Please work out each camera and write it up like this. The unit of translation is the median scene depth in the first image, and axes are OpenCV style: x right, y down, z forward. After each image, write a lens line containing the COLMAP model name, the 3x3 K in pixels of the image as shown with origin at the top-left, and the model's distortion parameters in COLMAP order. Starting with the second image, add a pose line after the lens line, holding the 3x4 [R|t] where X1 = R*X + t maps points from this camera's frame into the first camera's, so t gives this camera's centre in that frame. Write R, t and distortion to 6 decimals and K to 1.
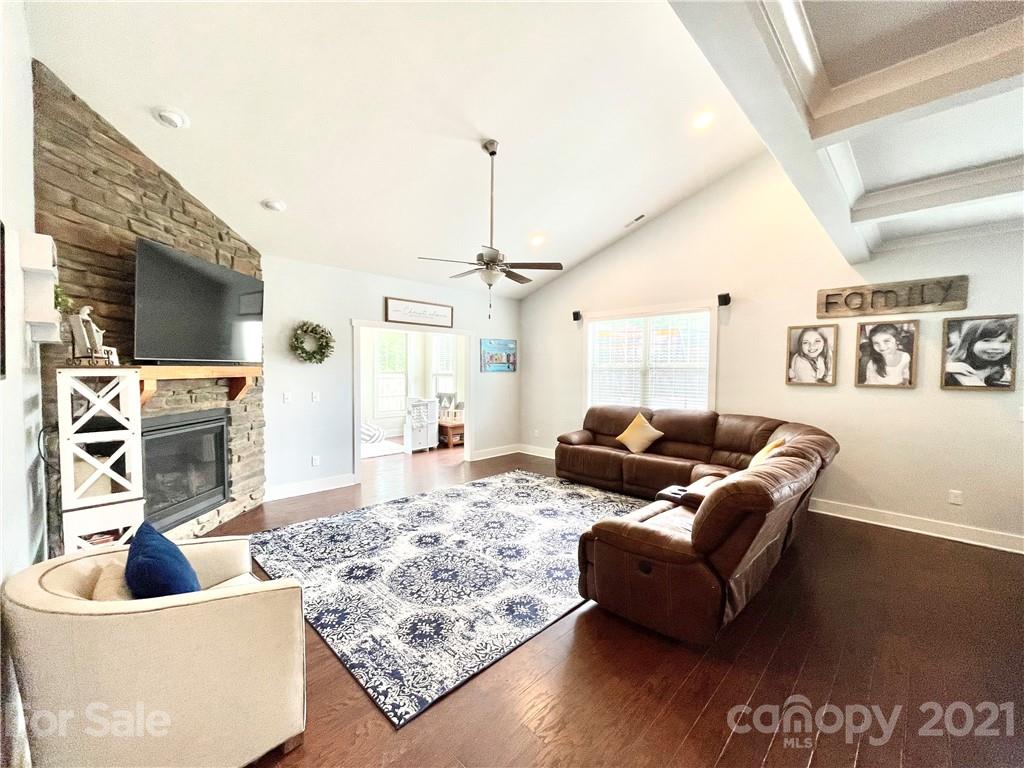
lens RADIAL K [[412.0, 0, 512.0], [0, 412.0, 384.0], [0, 0, 1]] dist [0.002504, -0.000289]
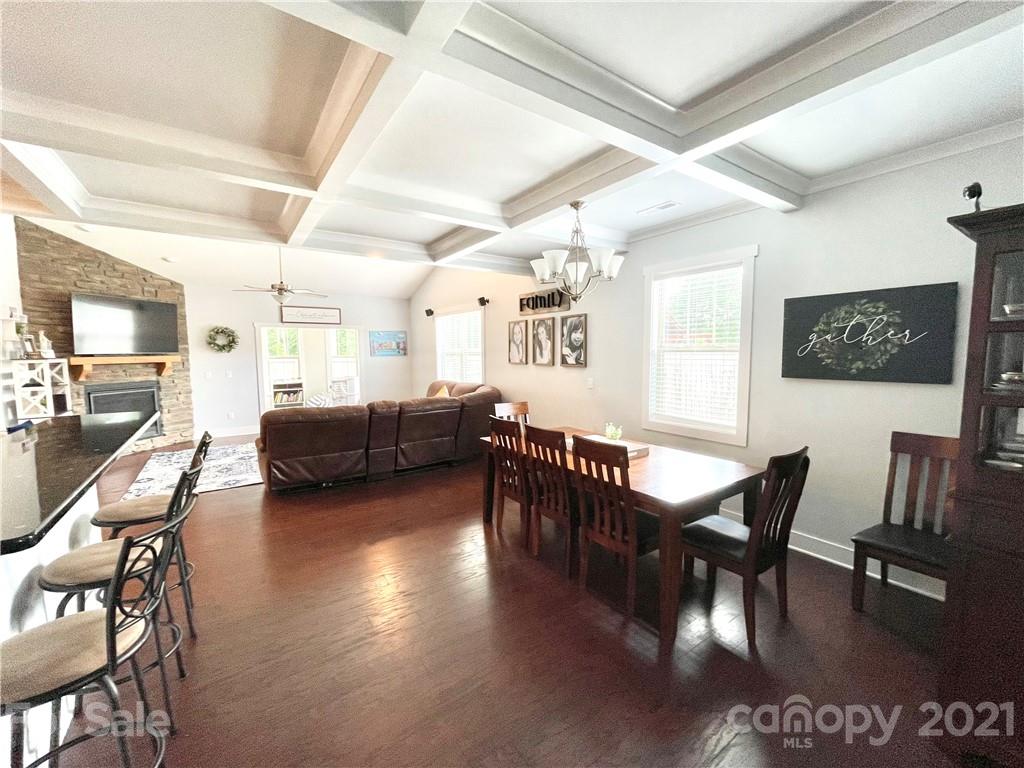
lens RADIAL K [[412.0, 0, 512.0], [0, 412.0, 384.0], [0, 0, 1]] dist [0.002504, -0.000289]
pose [[0.983033, 0.000232, -0.183429, 1.030293], [0.008165, 0.998953, 0.045023, 0.007495], [0.183247, -0.045756, 0.982001, -0.389088]]
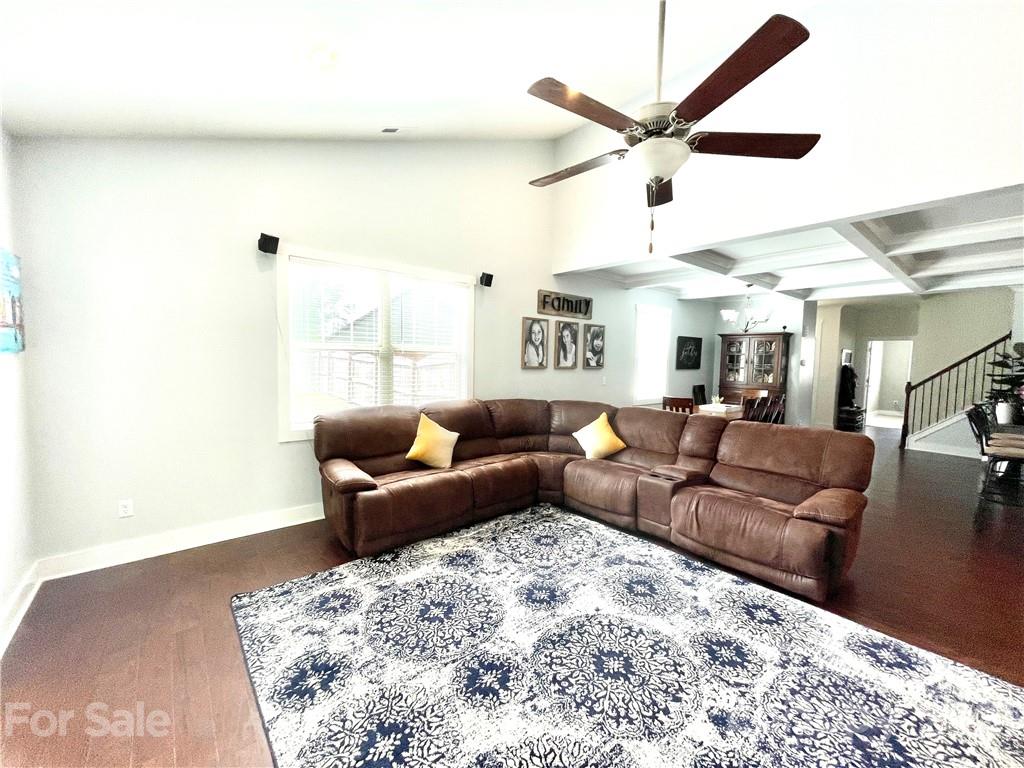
lens RADIAL K [[412.0, 0, 512.0], [0, 412.0, 384.0], [0, 0, 1]] dist [0.002504, -0.000289]
pose [[0.096454, -0.070301, 0.992852, -0.511248], [0.016069, 0.997483, 0.069067, -0.038174], [-0.995208, 0.009293, 0.097341, 1.022673]]
